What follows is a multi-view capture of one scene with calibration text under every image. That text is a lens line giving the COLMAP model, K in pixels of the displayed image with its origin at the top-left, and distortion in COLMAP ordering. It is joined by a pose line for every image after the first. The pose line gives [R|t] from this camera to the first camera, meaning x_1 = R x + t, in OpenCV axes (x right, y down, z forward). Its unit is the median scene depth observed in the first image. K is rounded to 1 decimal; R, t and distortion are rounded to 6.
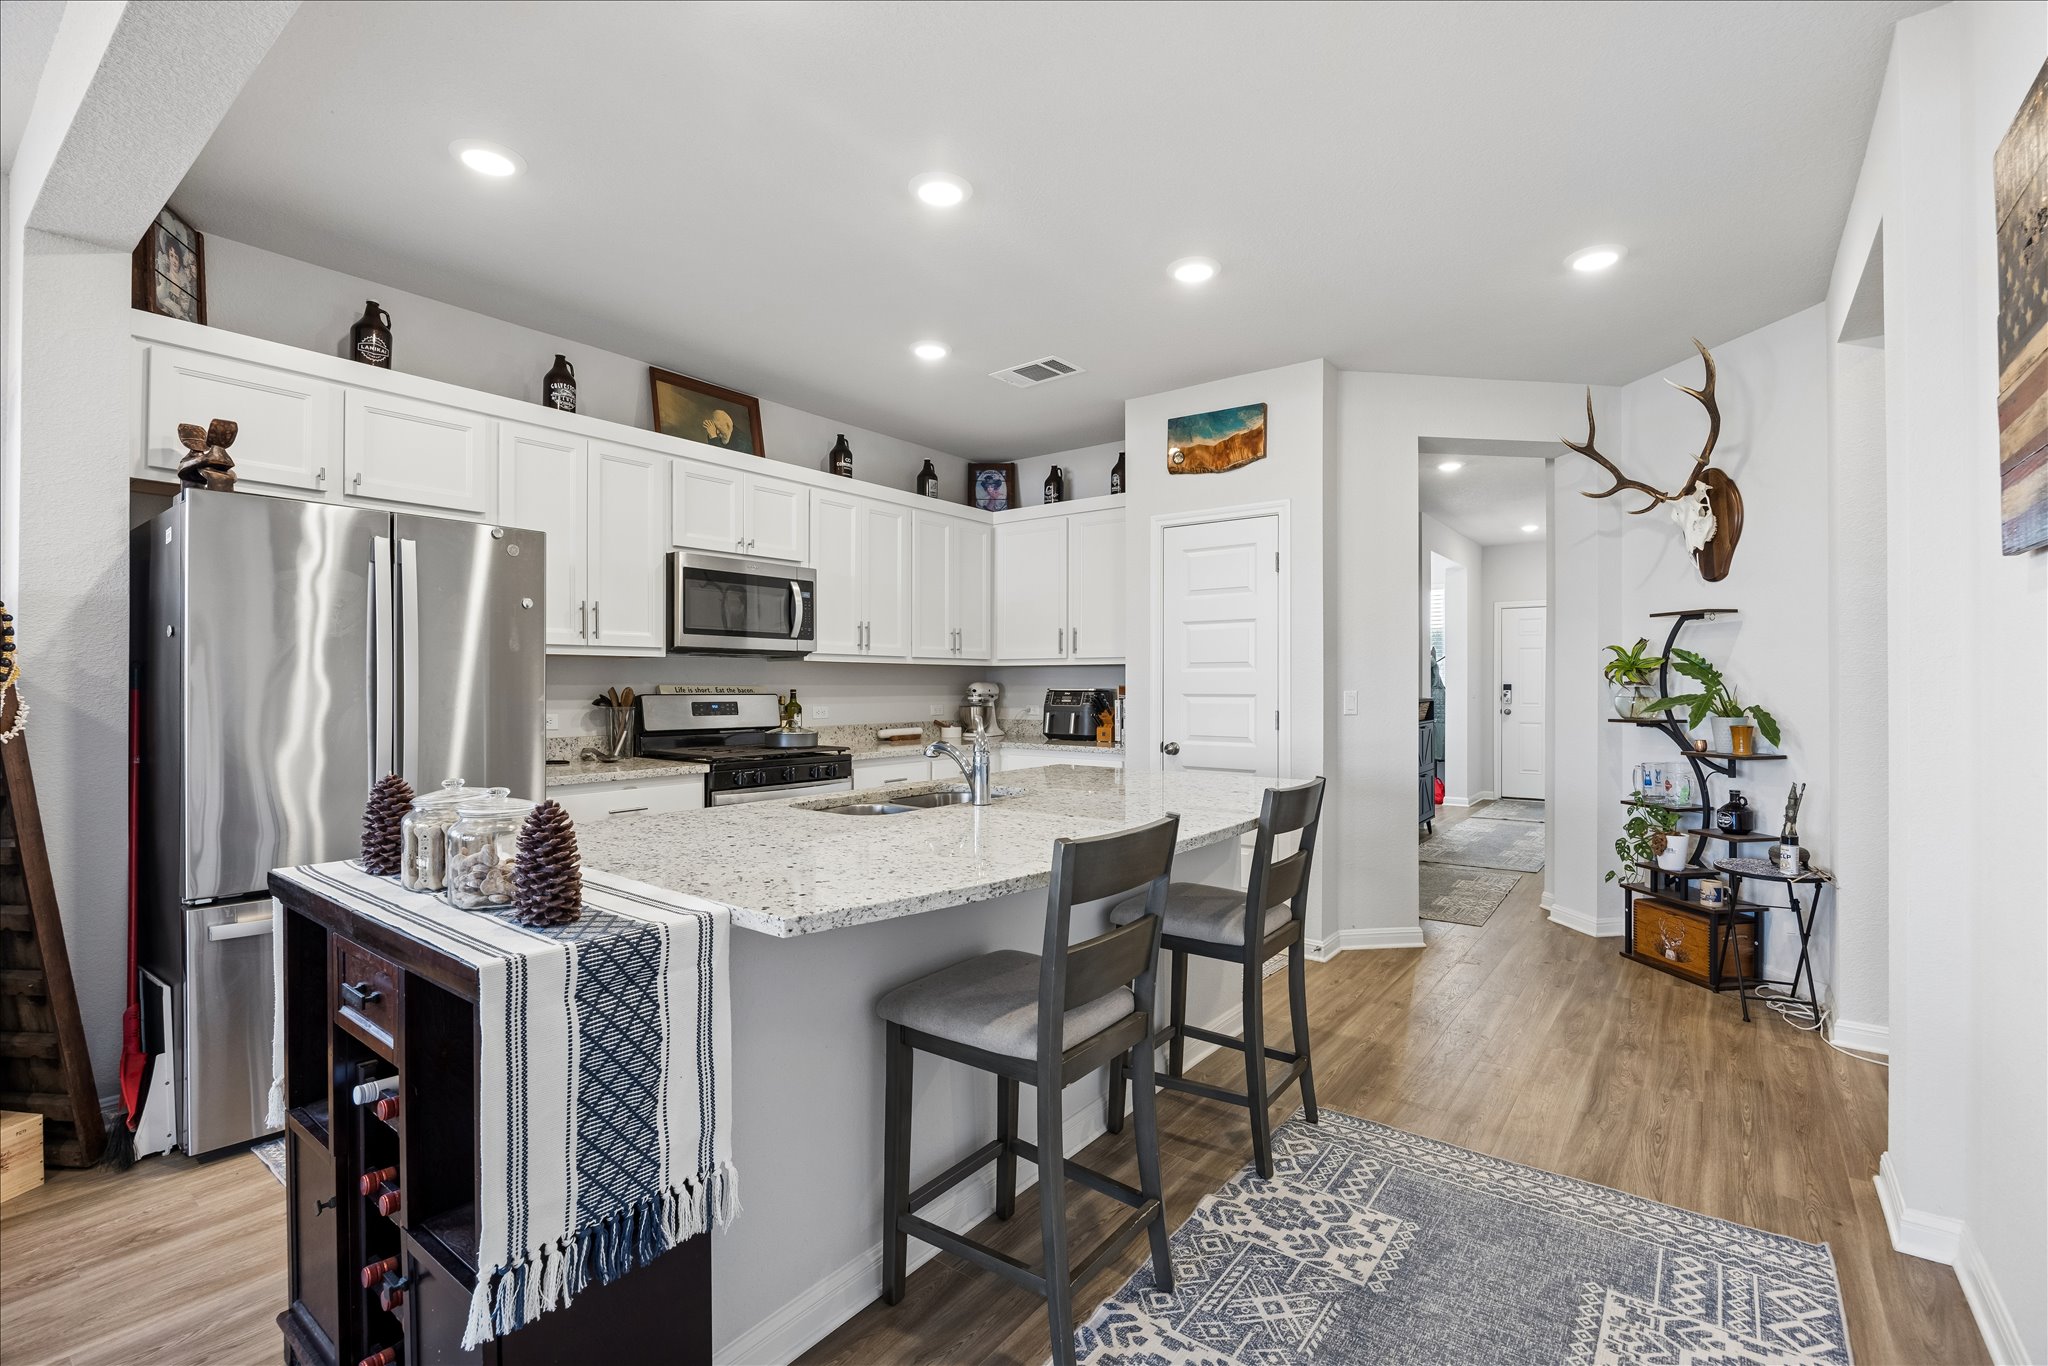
lens RADIAL K [[945.2, 0, 1025.3], [0, 945.2, 684.3], [0, 0, 1]] dist [-0.007512, 0.000037]
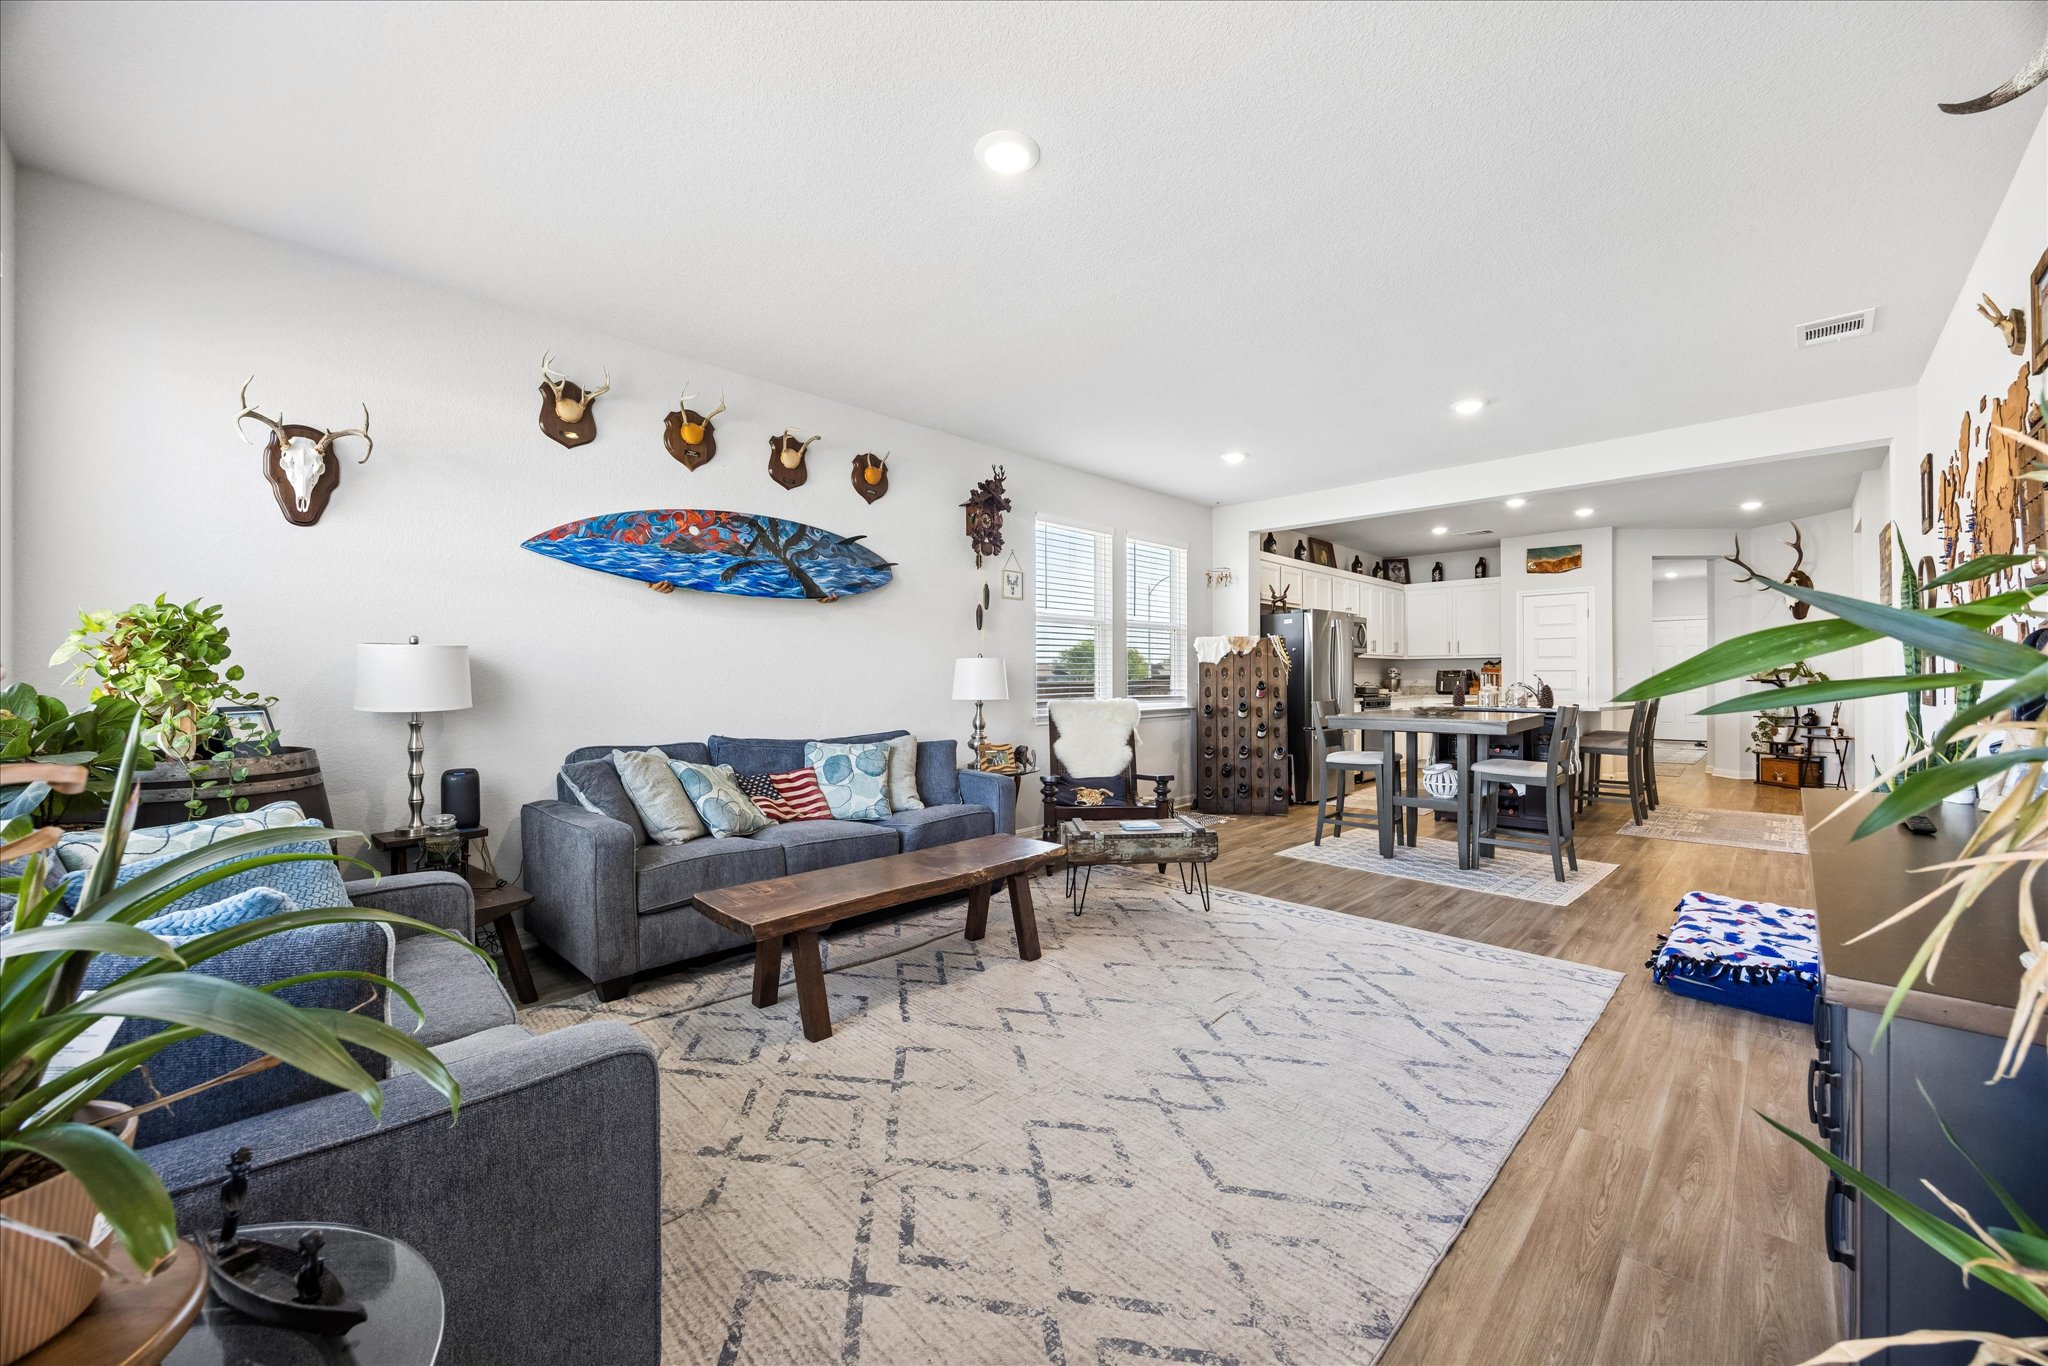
lens RADIAL K [[785.0, 0, 1029.6], [0, 785.0, 679.0], [0, 0, 1]] dist [-0.000573, -0.000336]
pose [[0.990680, -0.001814, -0.136196, -0.874409], [0.001753, 0.999998, -0.000564, 0.034239], [0.136197, 0.000320, 0.990682, -1.158582]]
